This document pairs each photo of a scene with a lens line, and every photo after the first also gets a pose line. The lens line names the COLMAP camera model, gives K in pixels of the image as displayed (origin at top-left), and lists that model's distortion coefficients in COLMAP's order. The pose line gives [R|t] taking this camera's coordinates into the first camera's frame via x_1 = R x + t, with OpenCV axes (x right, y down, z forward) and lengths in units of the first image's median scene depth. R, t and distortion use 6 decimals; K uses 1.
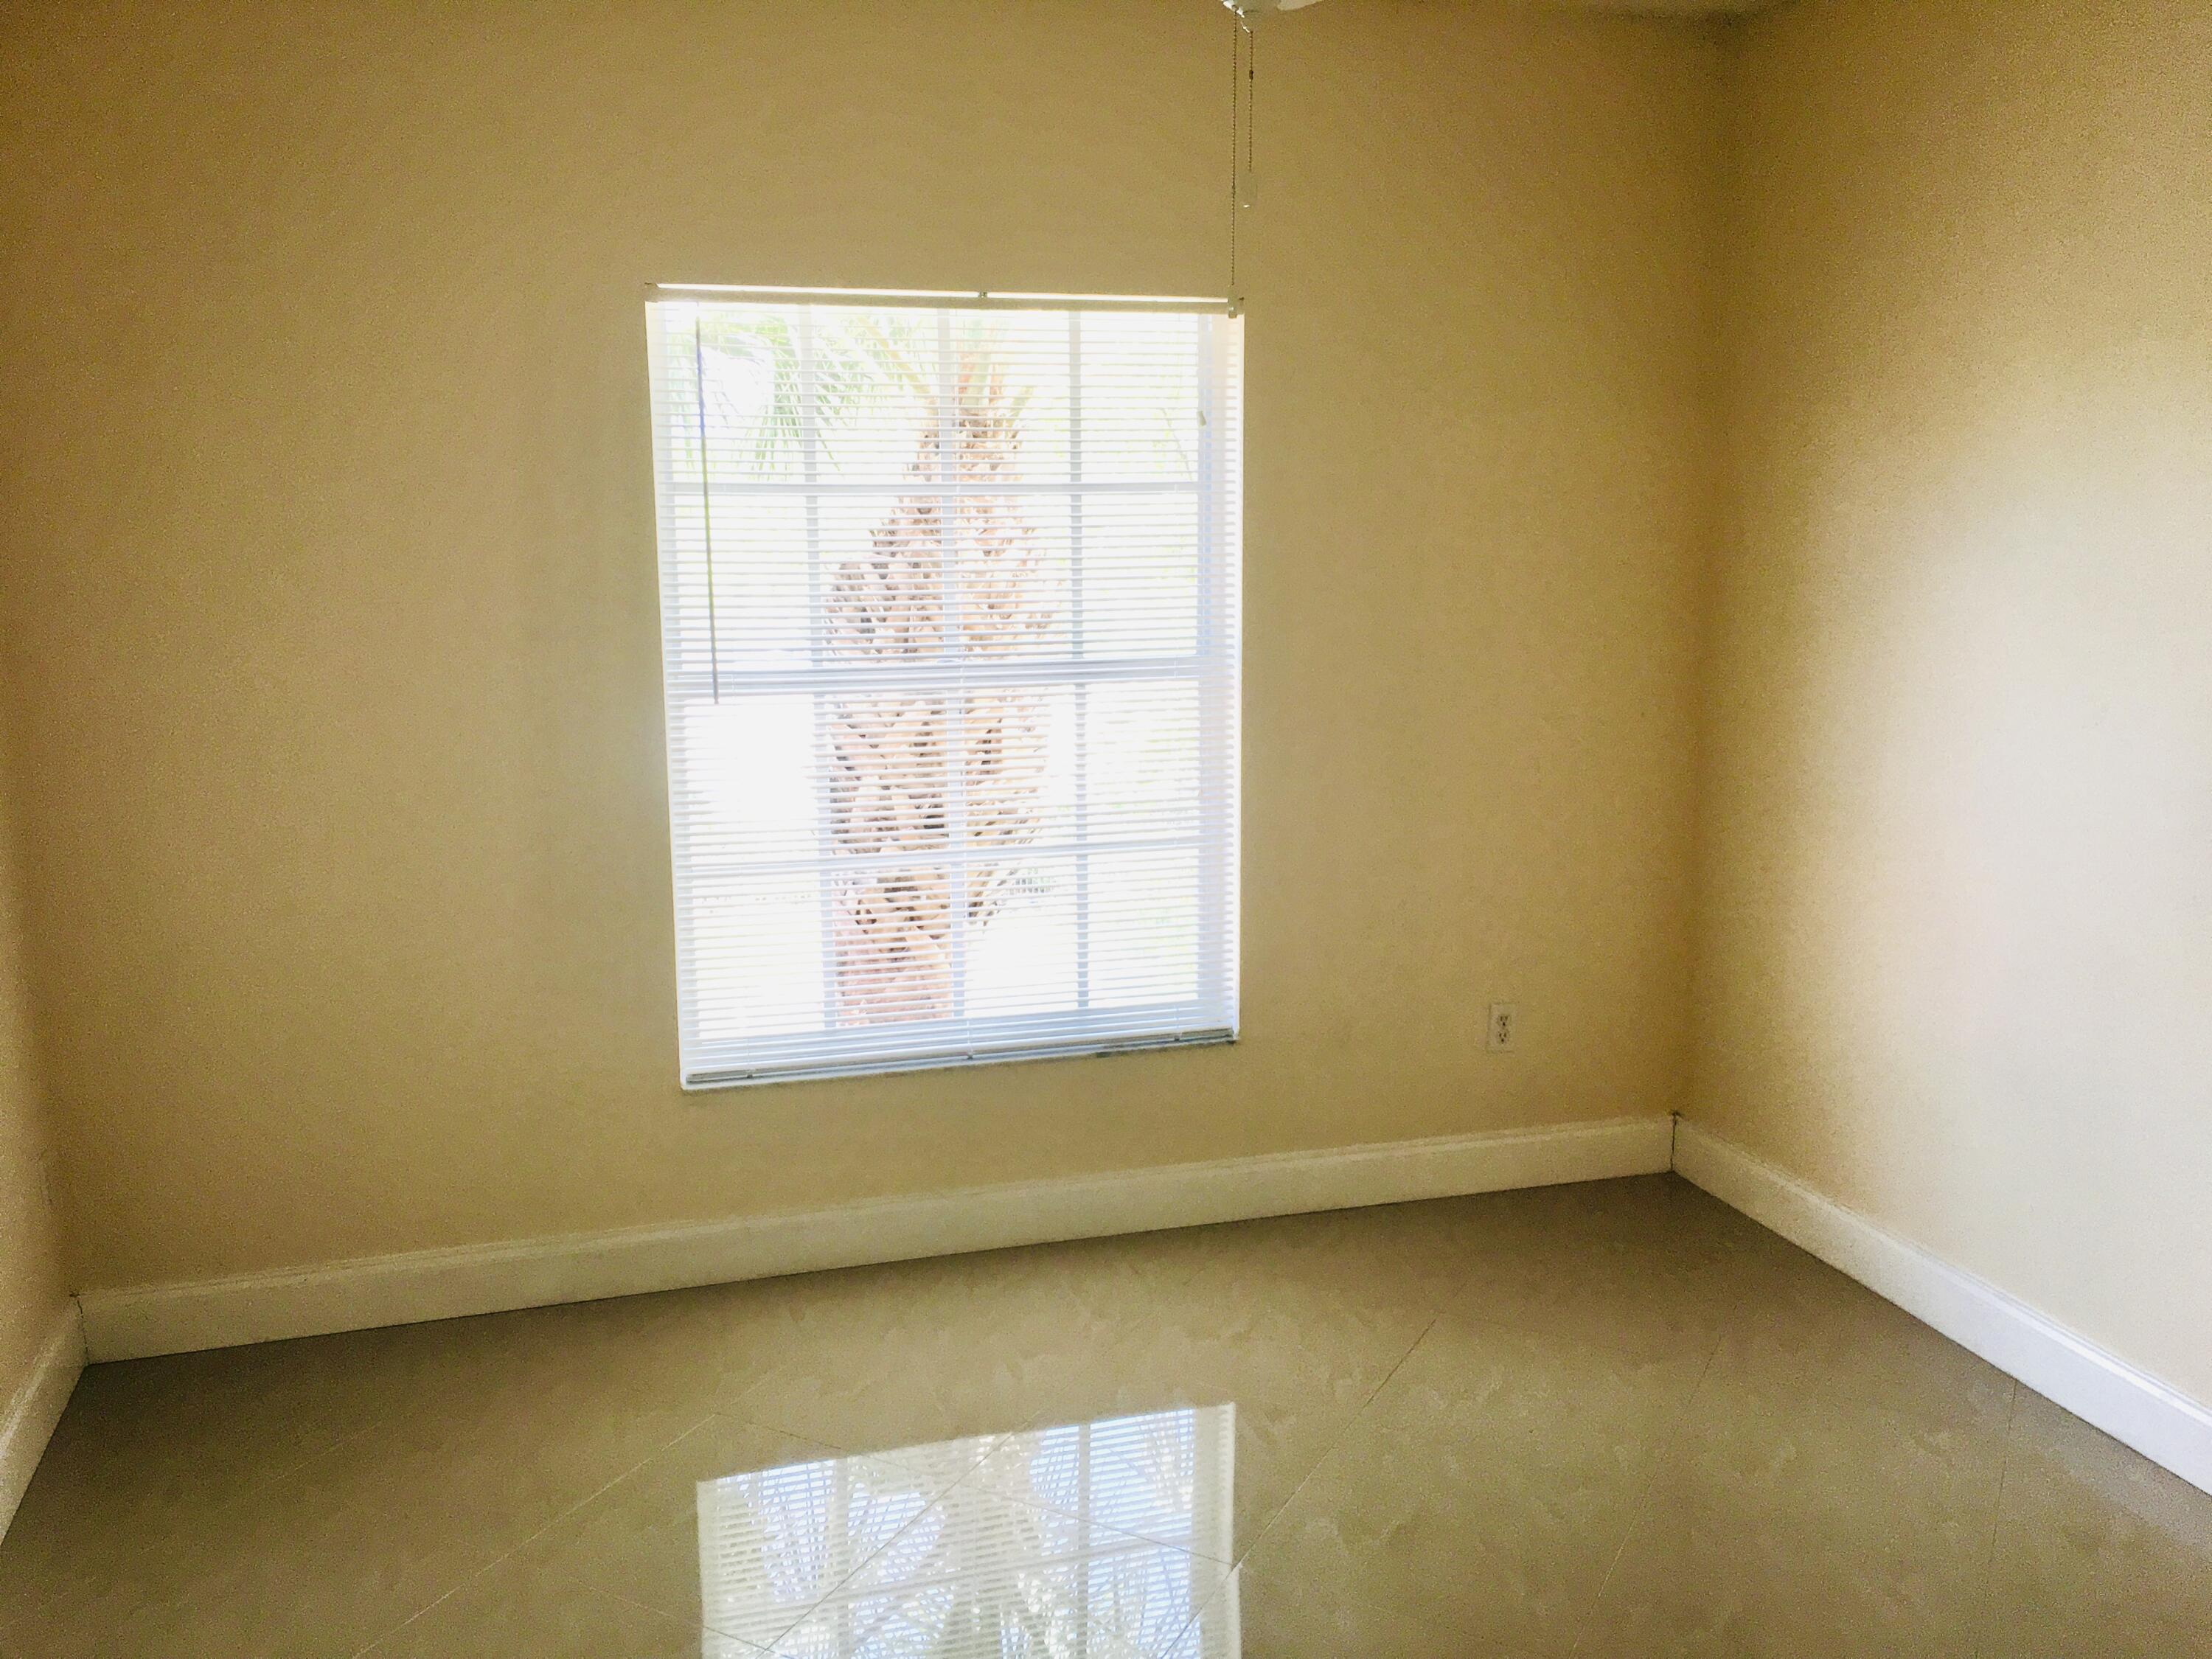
lens RADIAL K [[1889.9, 0, 1106.0], [0, 1889.9, 829.5], [0, 0, 1]] dist [0.080466, -0.111693]
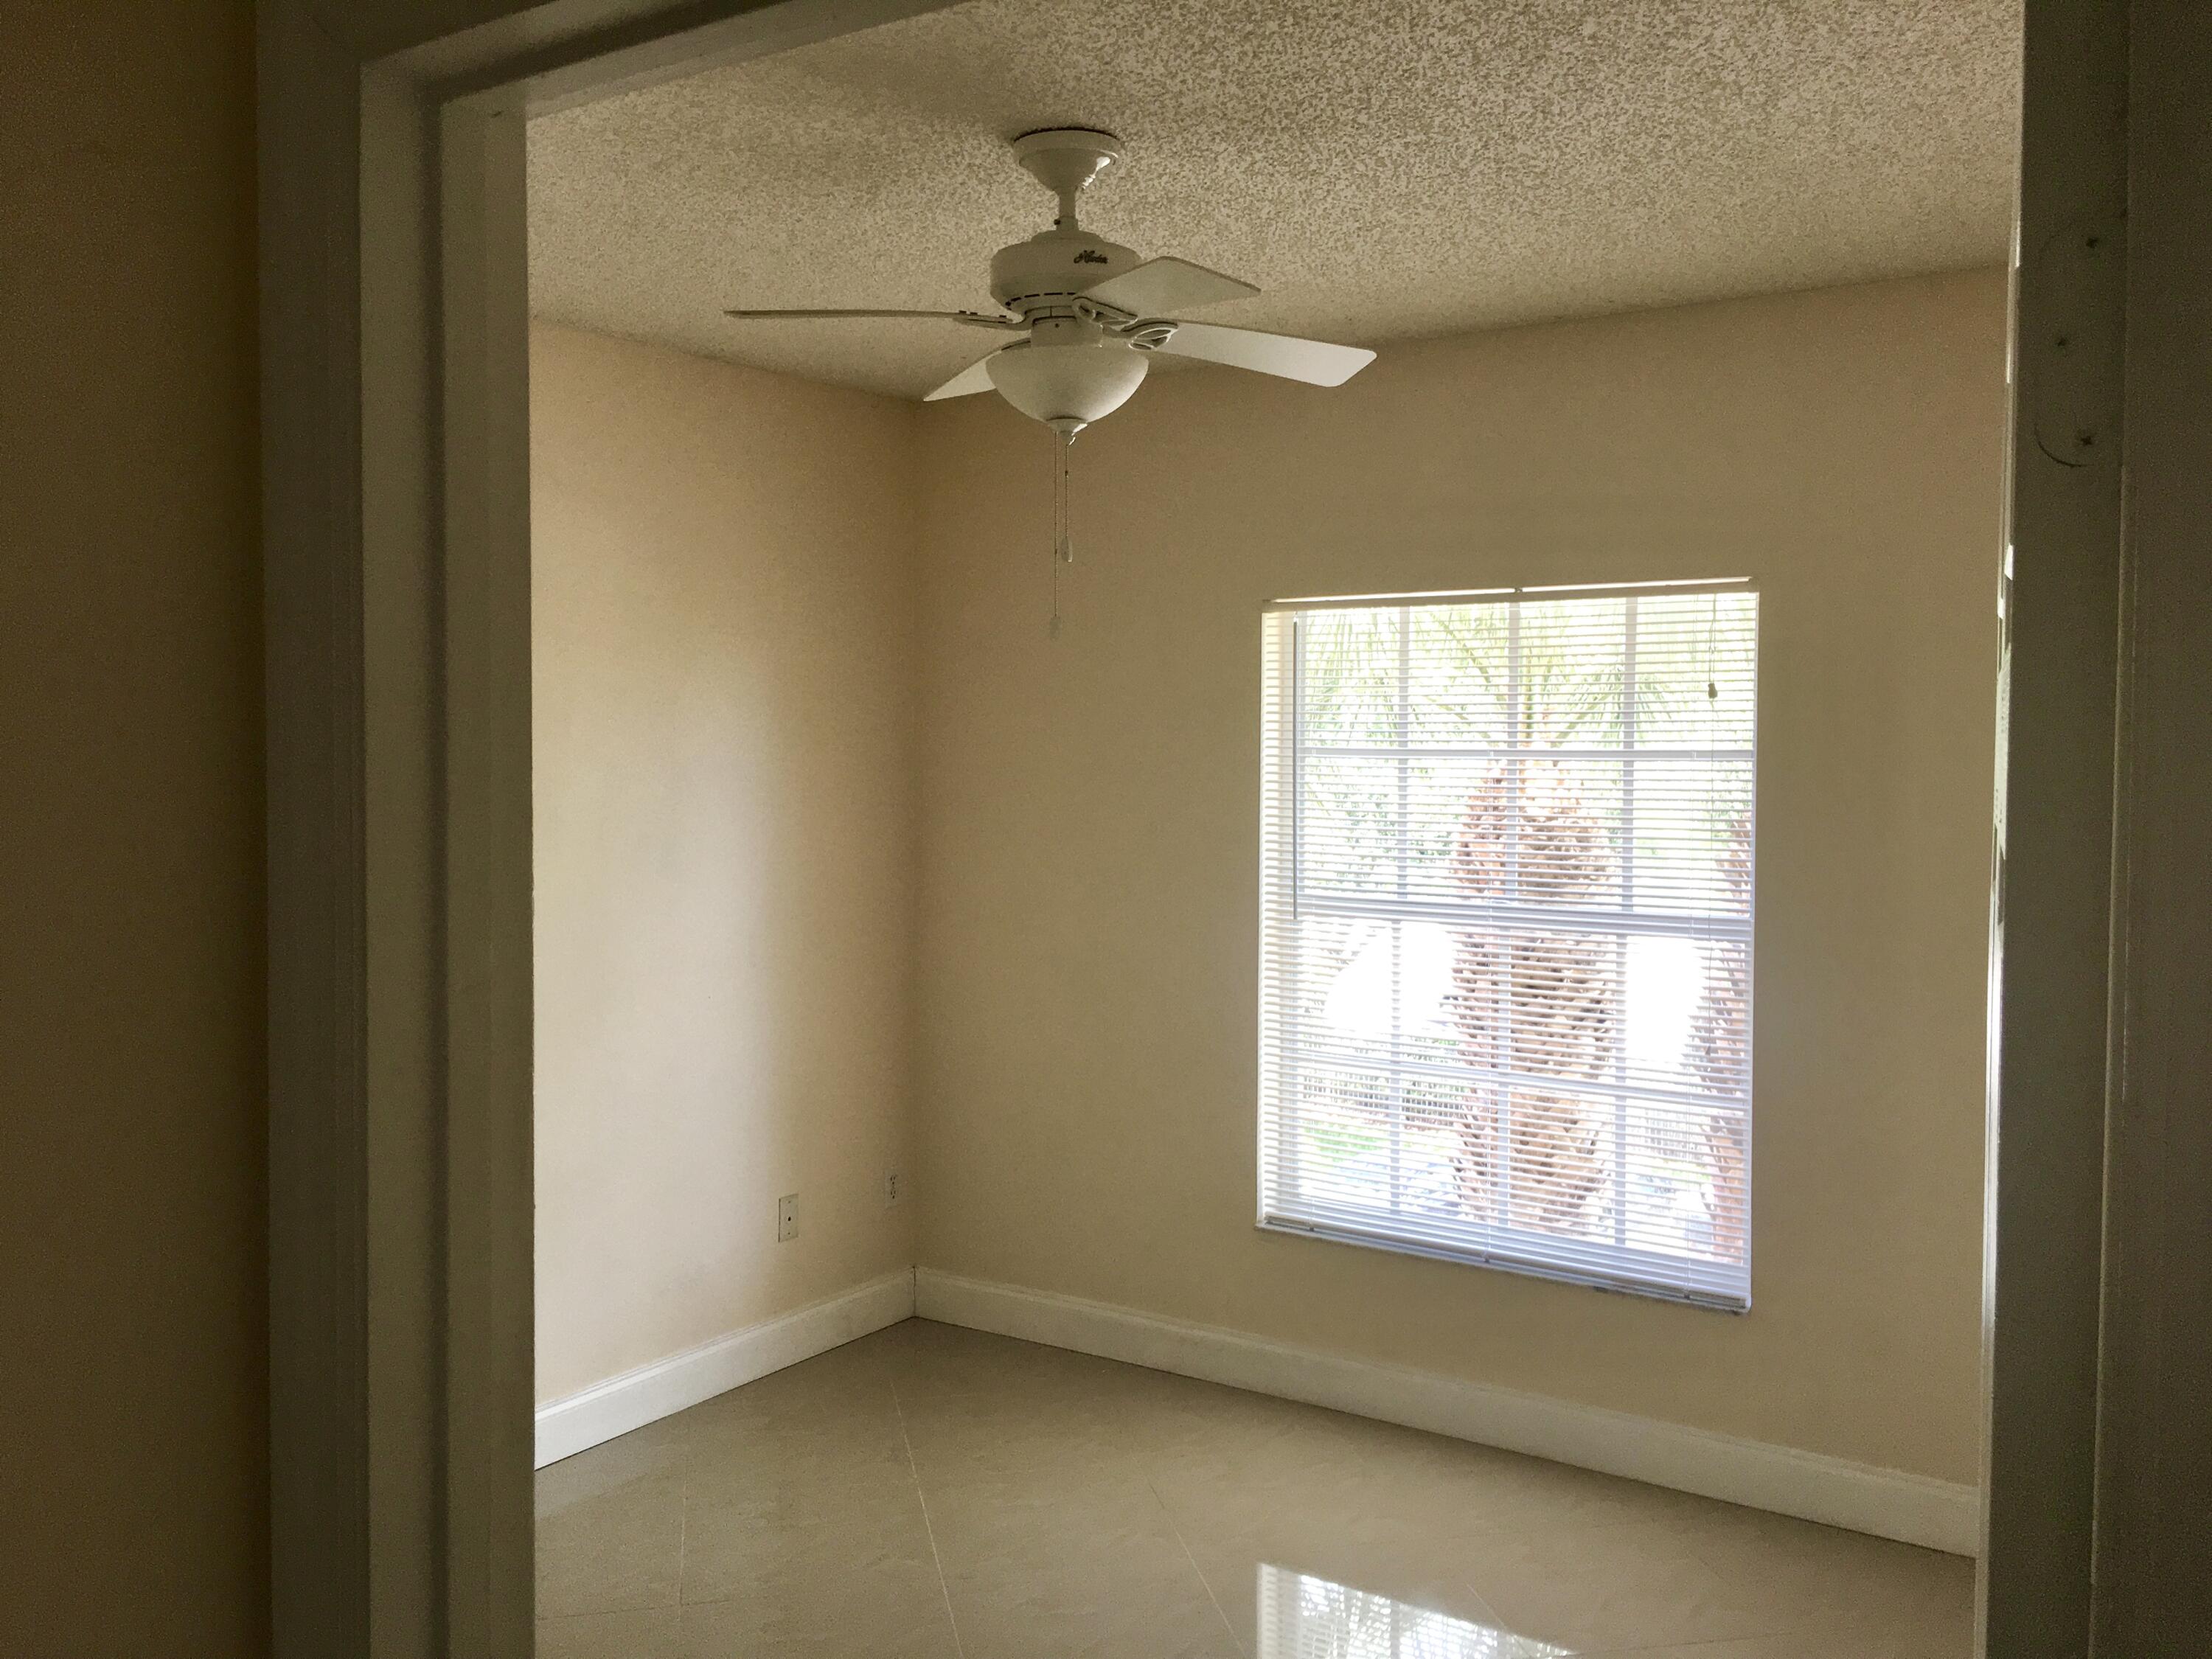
lens RADIAL K [[1662.7, 0, 1106.0], [0, 1662.7, 829.5], [0, 0, 1]] dist [0.026833, 0.000032]
pose [[0.680169, 0.046222, -0.731597, 0.482051], [-0.141868, 0.987442, -0.069510, -0.029165], [0.719196, 0.151068, 0.678185, 0.144032]]
